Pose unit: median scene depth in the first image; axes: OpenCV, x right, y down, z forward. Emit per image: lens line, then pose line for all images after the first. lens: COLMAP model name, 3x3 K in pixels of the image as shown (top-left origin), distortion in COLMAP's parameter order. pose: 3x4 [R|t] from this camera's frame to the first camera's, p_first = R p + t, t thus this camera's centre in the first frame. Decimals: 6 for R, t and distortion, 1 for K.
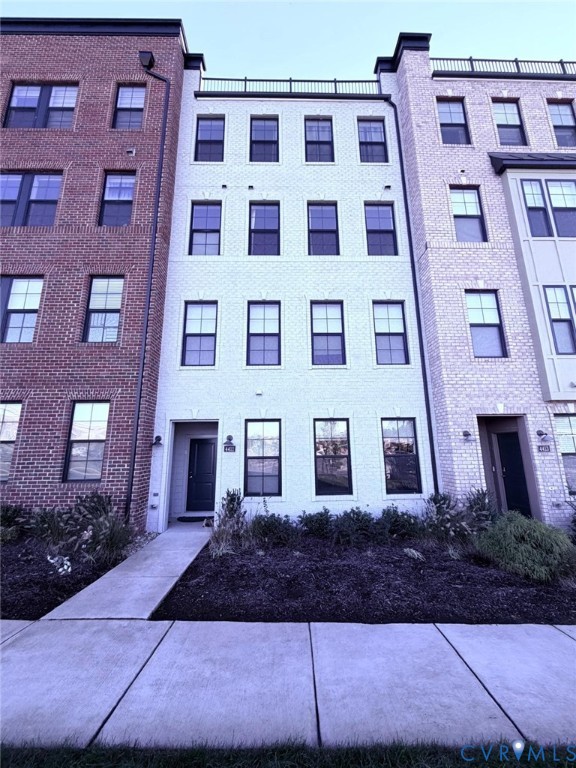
lens RADIAL K [[305.7, 0, 288.0], [0, 305.7, 384.0], [0, 0, 1]] dist [0.000682, -0.000442]
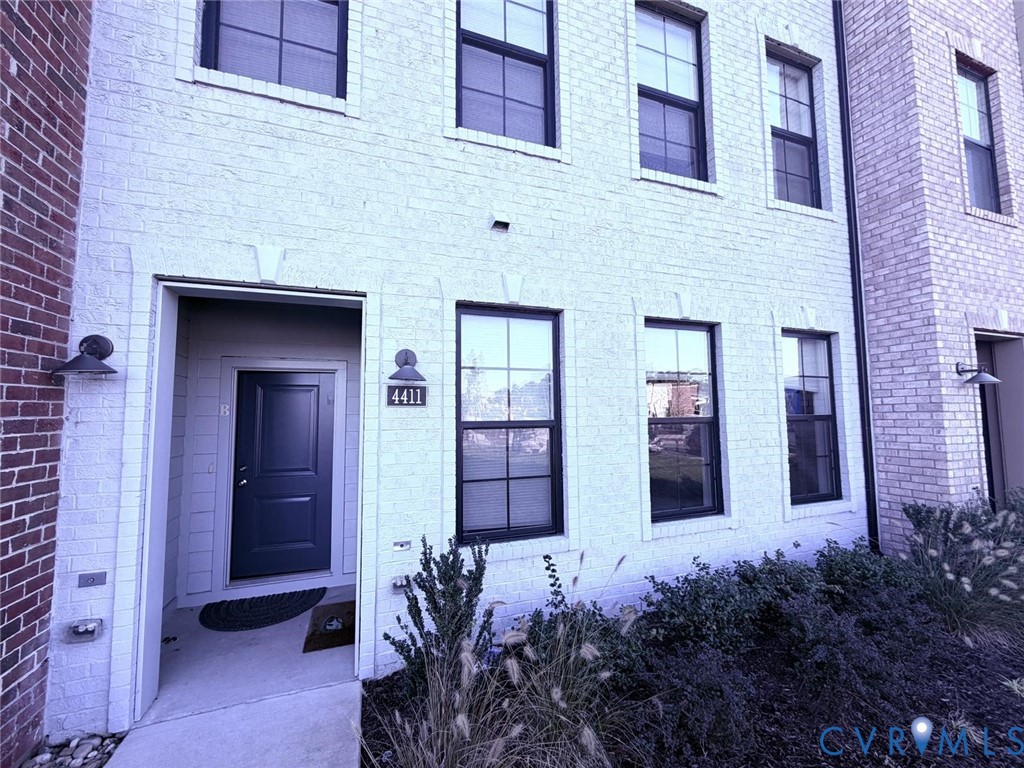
lens RADIAL K [[407.5, 0, 509.0], [0, 407.5, 384.5], [0, 0, 1]] dist [0.000682, -0.000442]
pose [[0.948264, 0.024660, 0.316524, -0.221264], [-0.068840, 0.989231, 0.129165, 0.143962], [-0.309930, -0.144272, 0.939750, 0.601048]]
